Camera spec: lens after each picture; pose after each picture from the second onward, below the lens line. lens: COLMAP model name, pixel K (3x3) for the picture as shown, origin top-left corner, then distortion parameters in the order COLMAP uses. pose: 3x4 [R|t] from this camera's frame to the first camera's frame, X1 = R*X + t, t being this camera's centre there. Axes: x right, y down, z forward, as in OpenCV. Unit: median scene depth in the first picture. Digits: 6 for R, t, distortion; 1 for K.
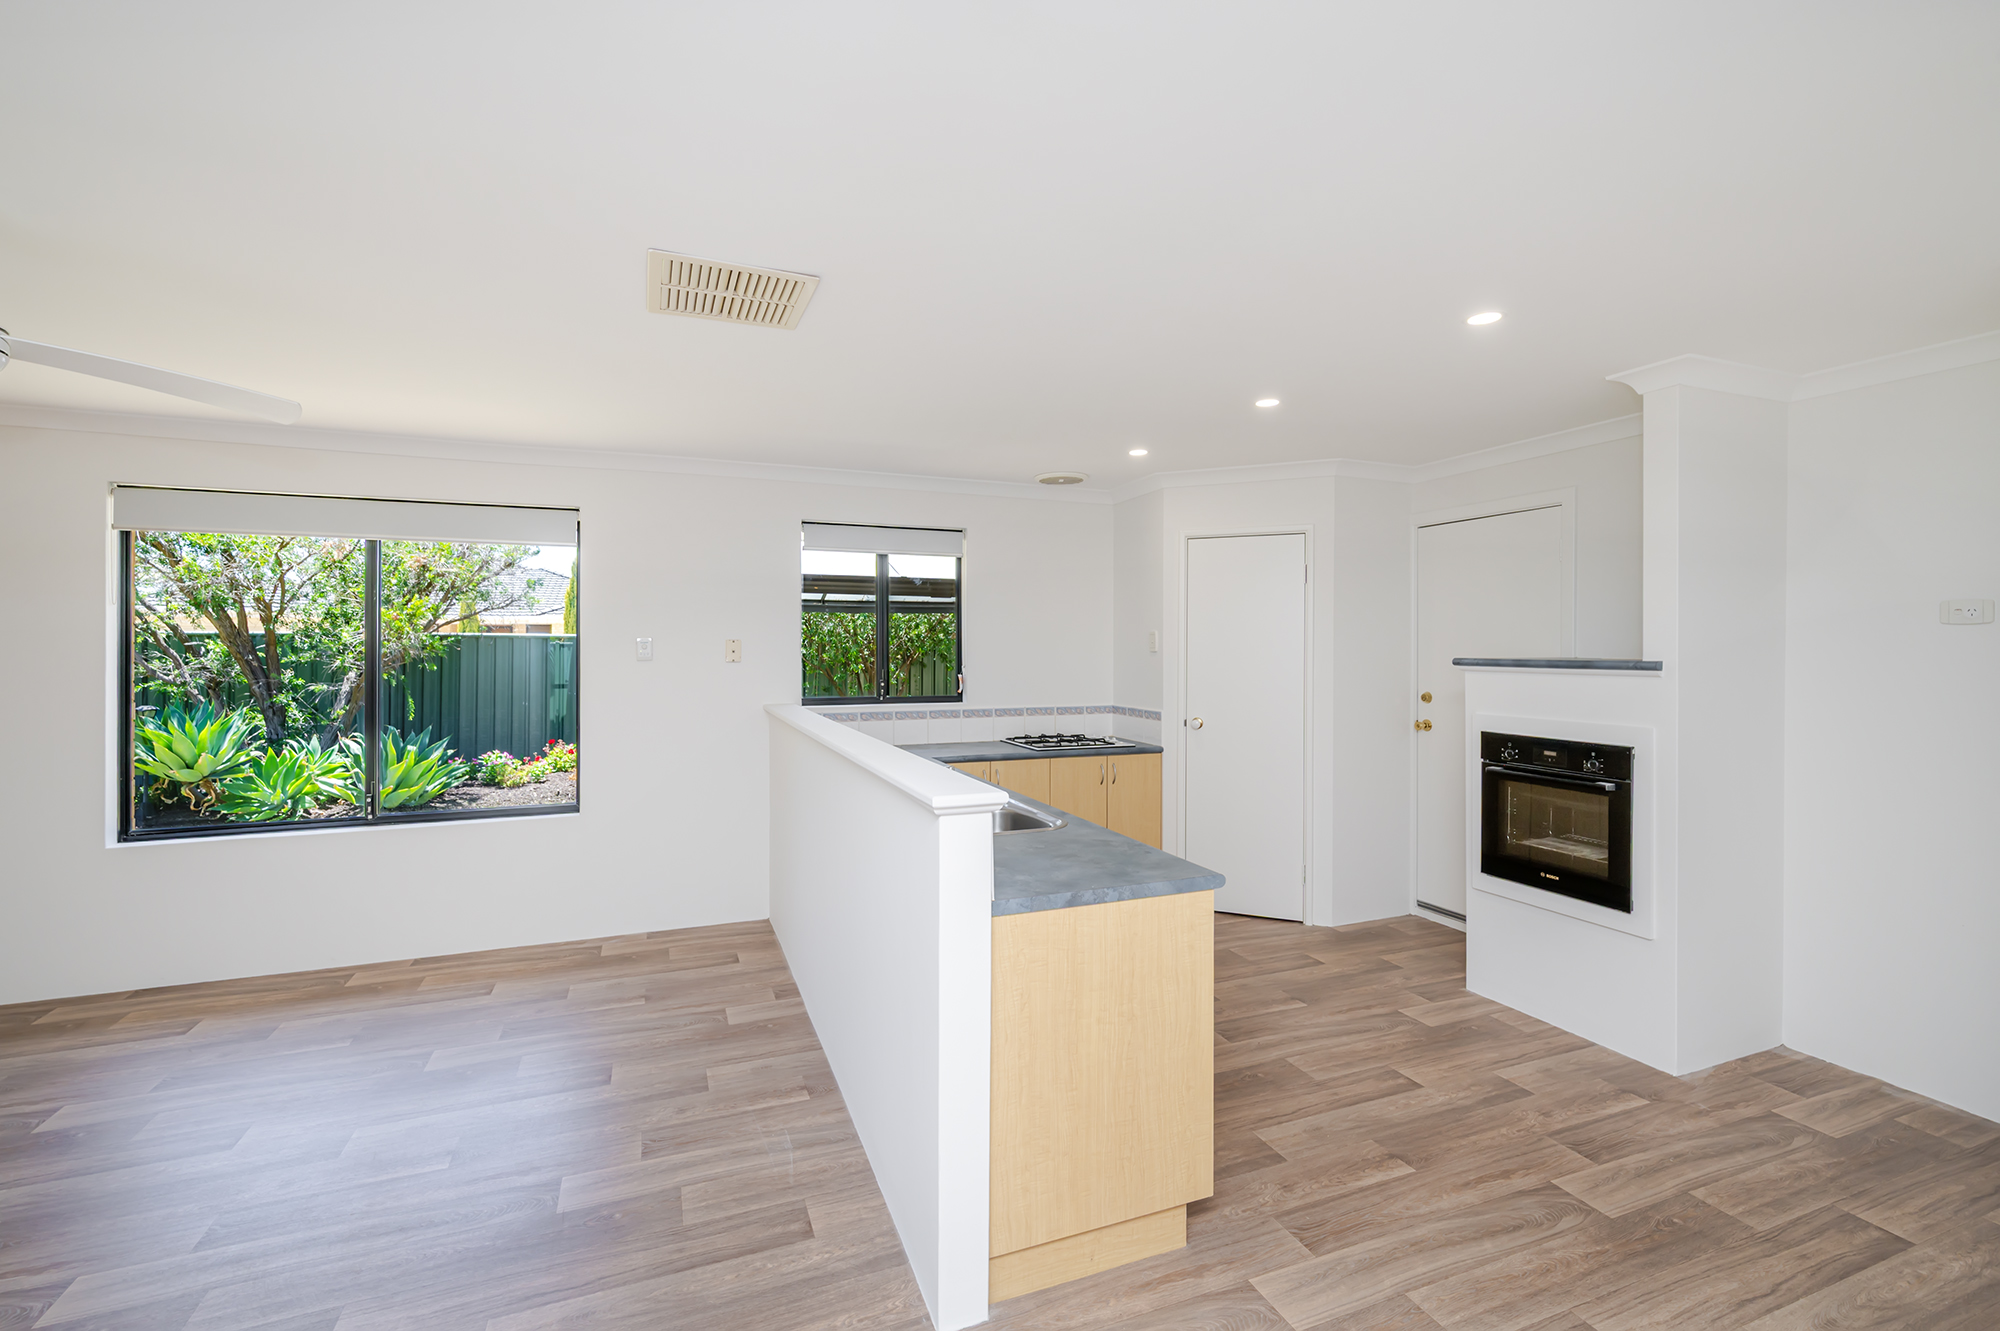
lens RADIAL K [[860.0, 0, 997.2], [0, 860.0, 630.3], [0, 0, 1]] dist [0.001413, -0.000346]
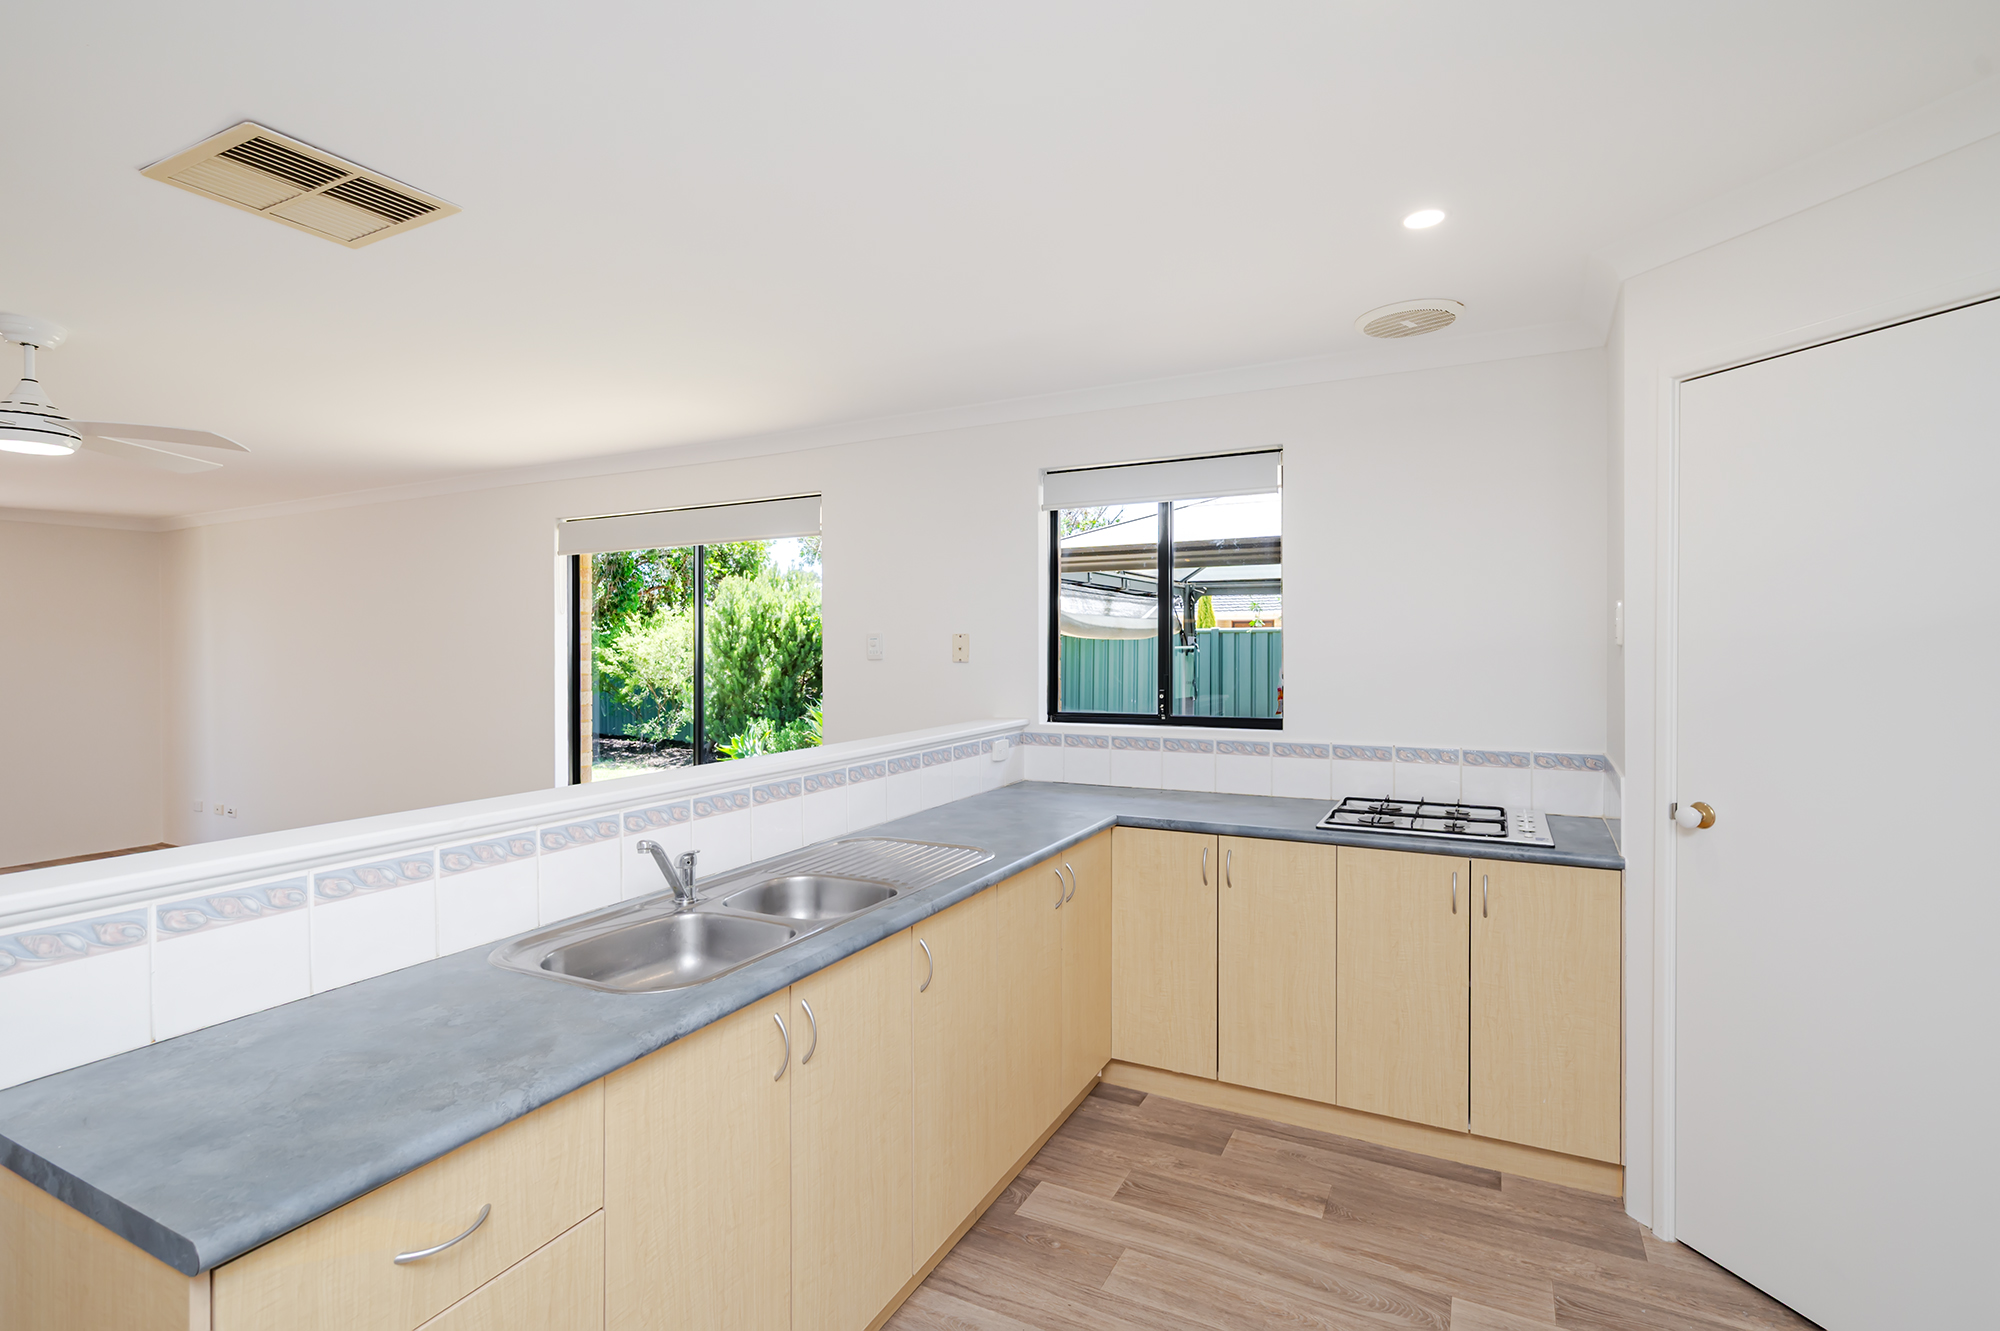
lens RADIAL K [[935.8, 0, 998.8], [0, 935.8, 636.1], [0, 0, 1]] dist [-0.000949, 0.000984]
pose [[0.652247, -0.013110, -0.757894, 0.360093], [0.024428, 0.999695, 0.003729, 0.009730], [0.757613, -0.020946, 0.652368, 0.446863]]
